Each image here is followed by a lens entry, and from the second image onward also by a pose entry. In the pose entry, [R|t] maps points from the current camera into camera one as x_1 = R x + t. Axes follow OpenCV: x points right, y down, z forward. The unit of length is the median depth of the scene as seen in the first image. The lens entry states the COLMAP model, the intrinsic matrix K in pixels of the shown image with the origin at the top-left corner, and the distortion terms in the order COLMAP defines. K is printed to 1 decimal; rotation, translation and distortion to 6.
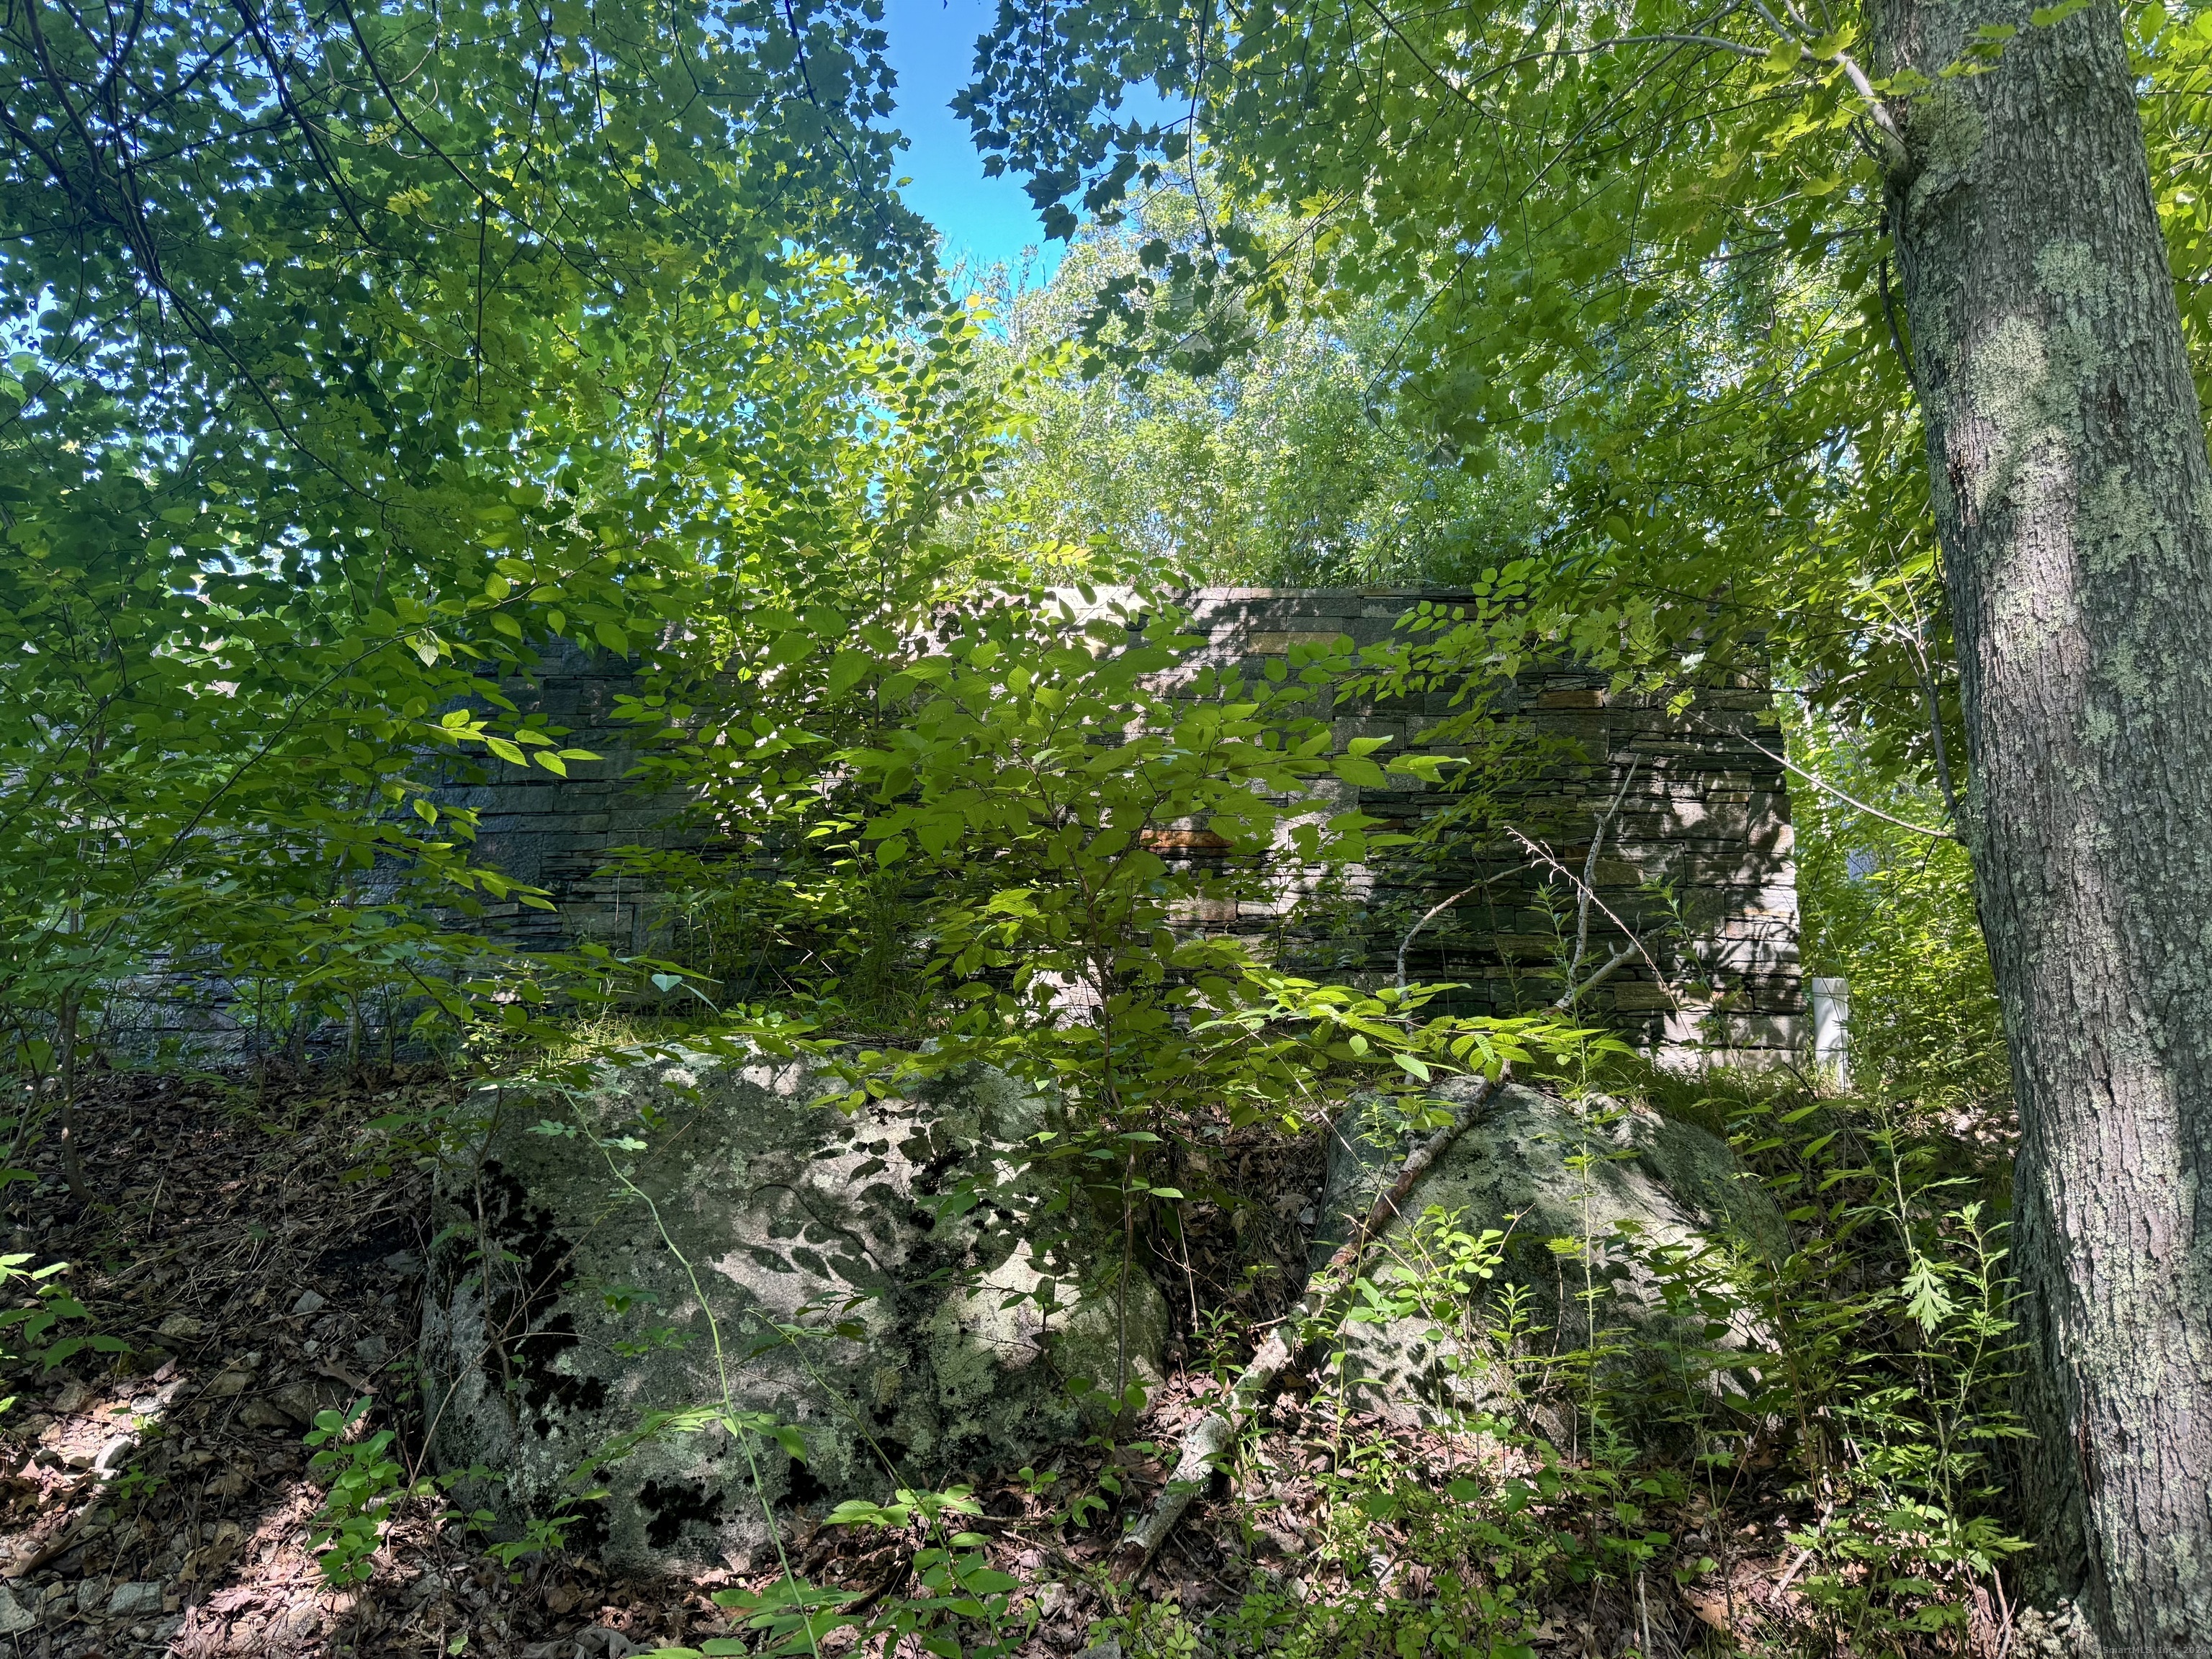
lens RADIAL K [[1545.1, 0, 1103.4], [0, 1545.1, 817.9], [0, 0, 1]] dist [0.069971, -0.082135]
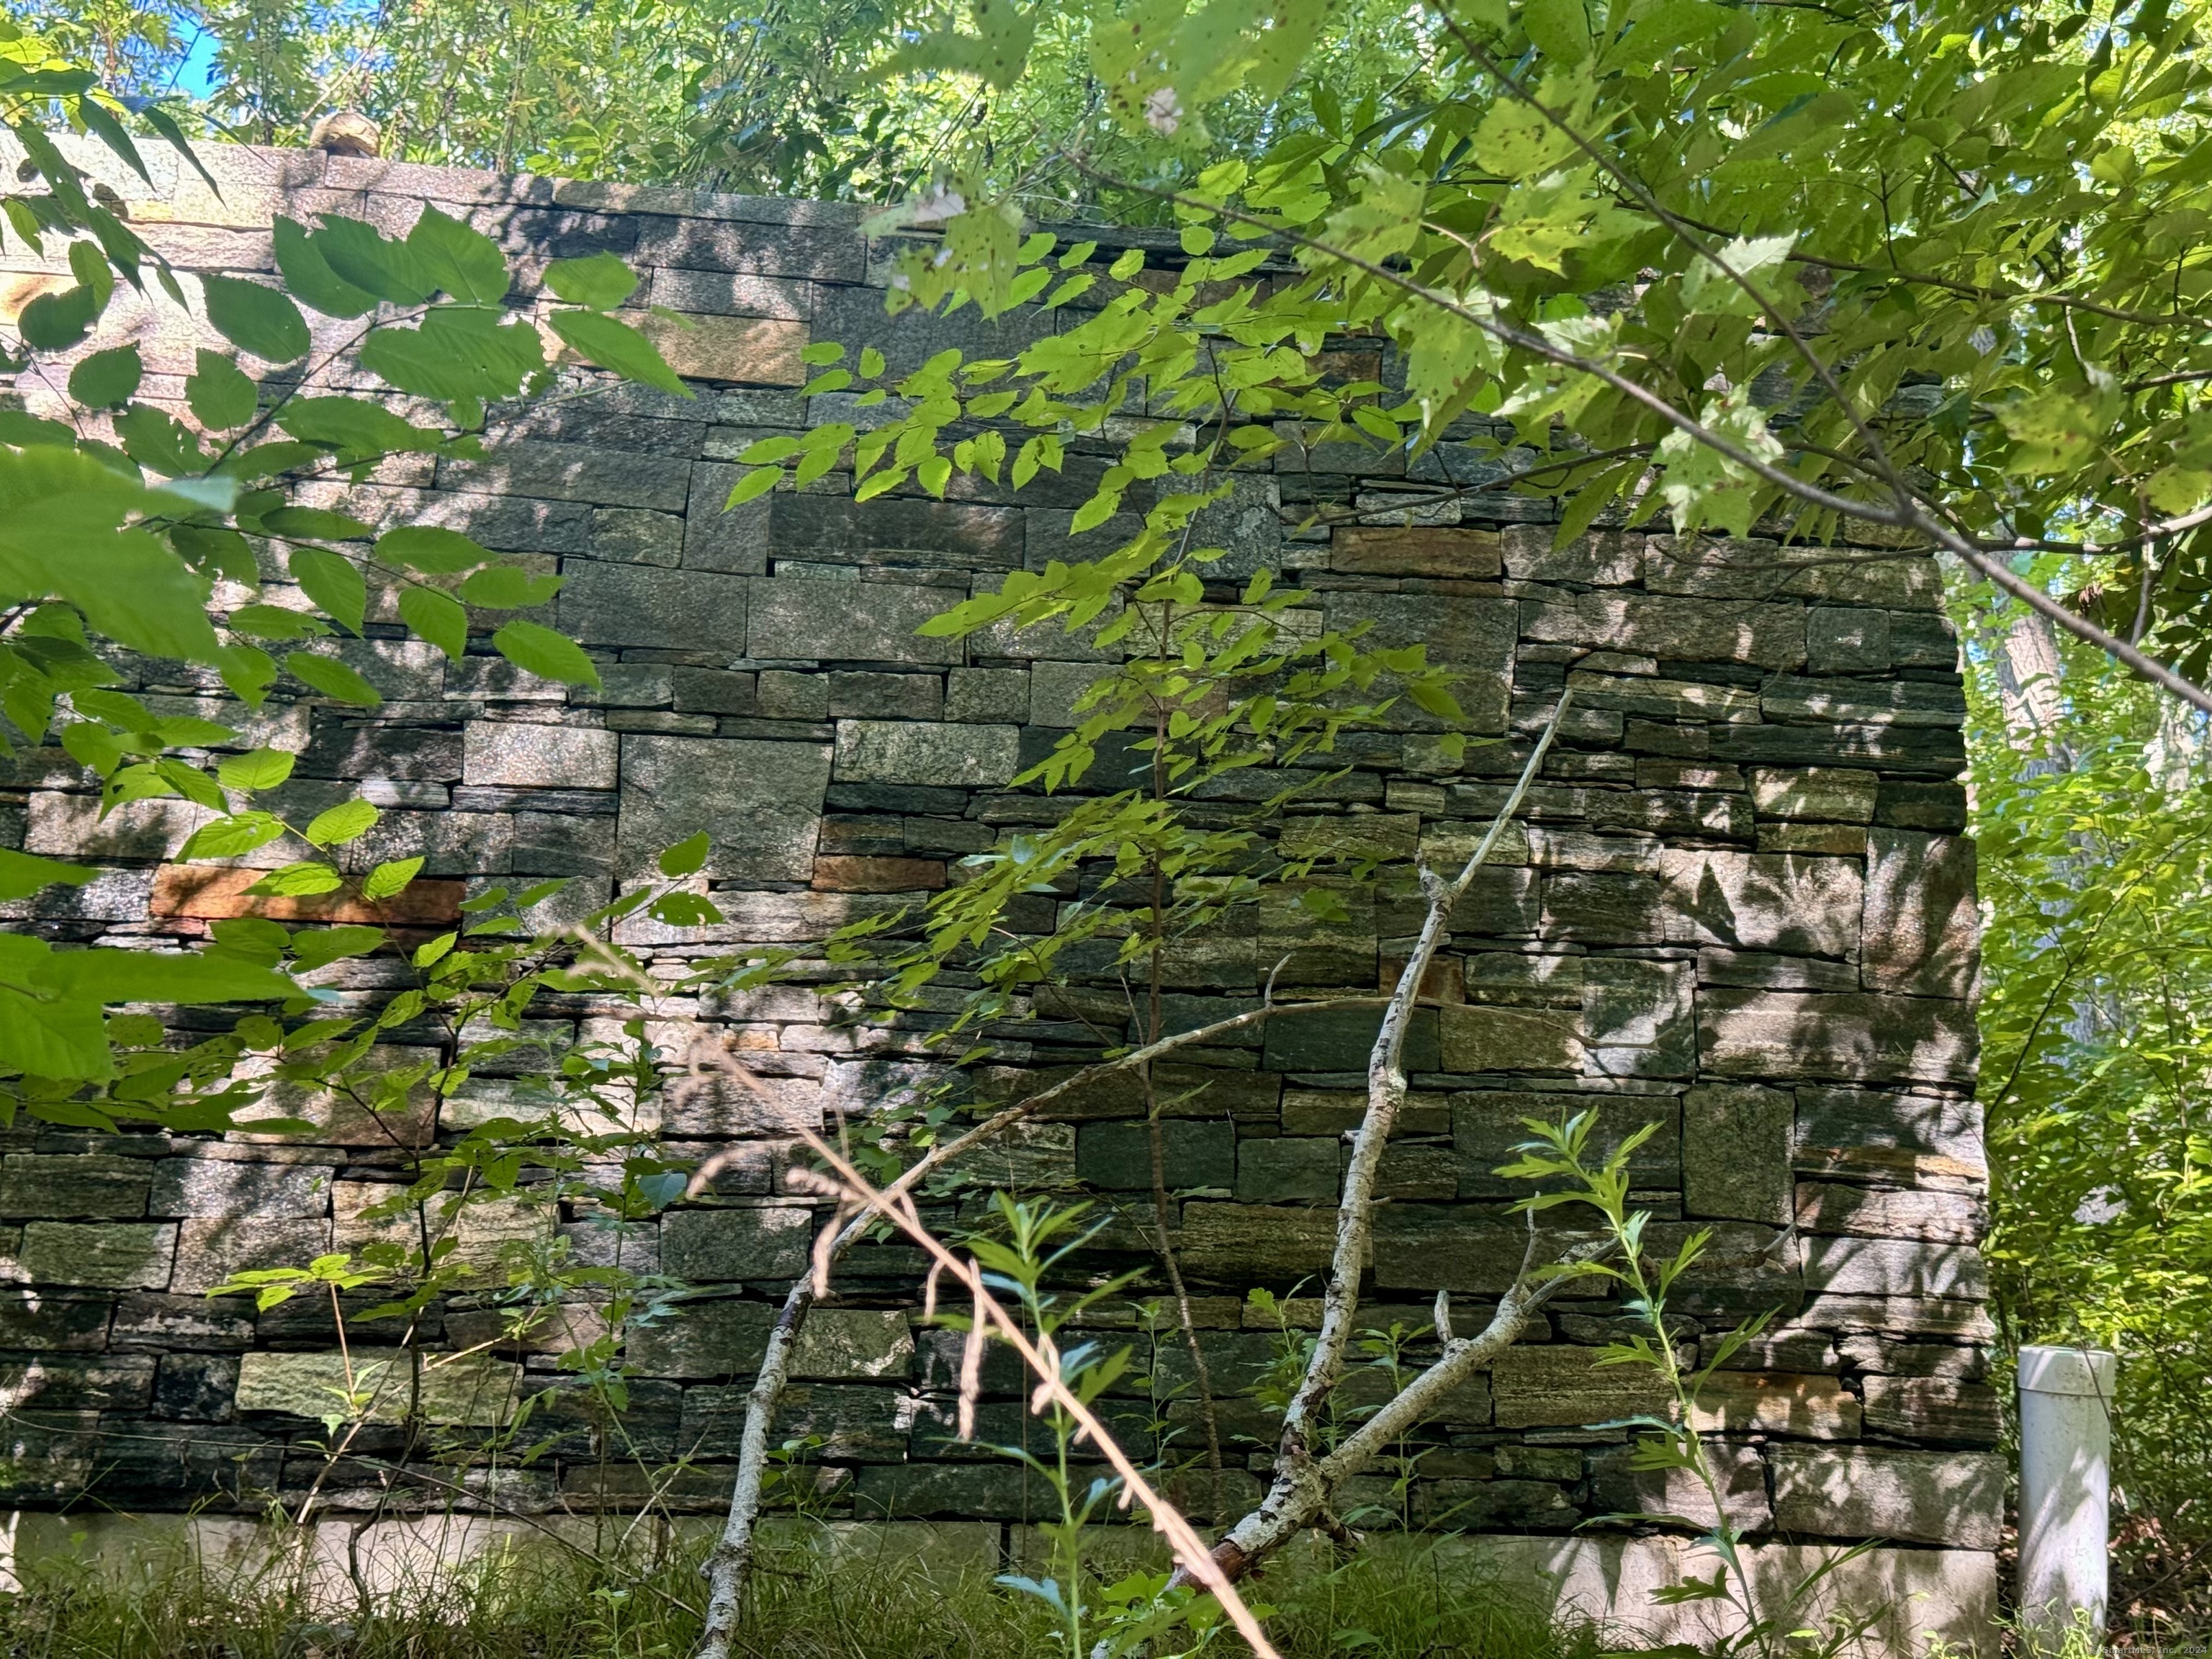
lens RADIAL K [[3093.6, 0, 1106.1], [0, 3093.6, 832.0], [0, 0, 1]] dist [0.042544, 0.000000]
pose [[0.985927, 0.060740, 0.155752, 0.129718], [-0.062138, 0.998059, 0.004116, -0.009687], [-0.155200, -0.013736, 0.987788, 0.329482]]
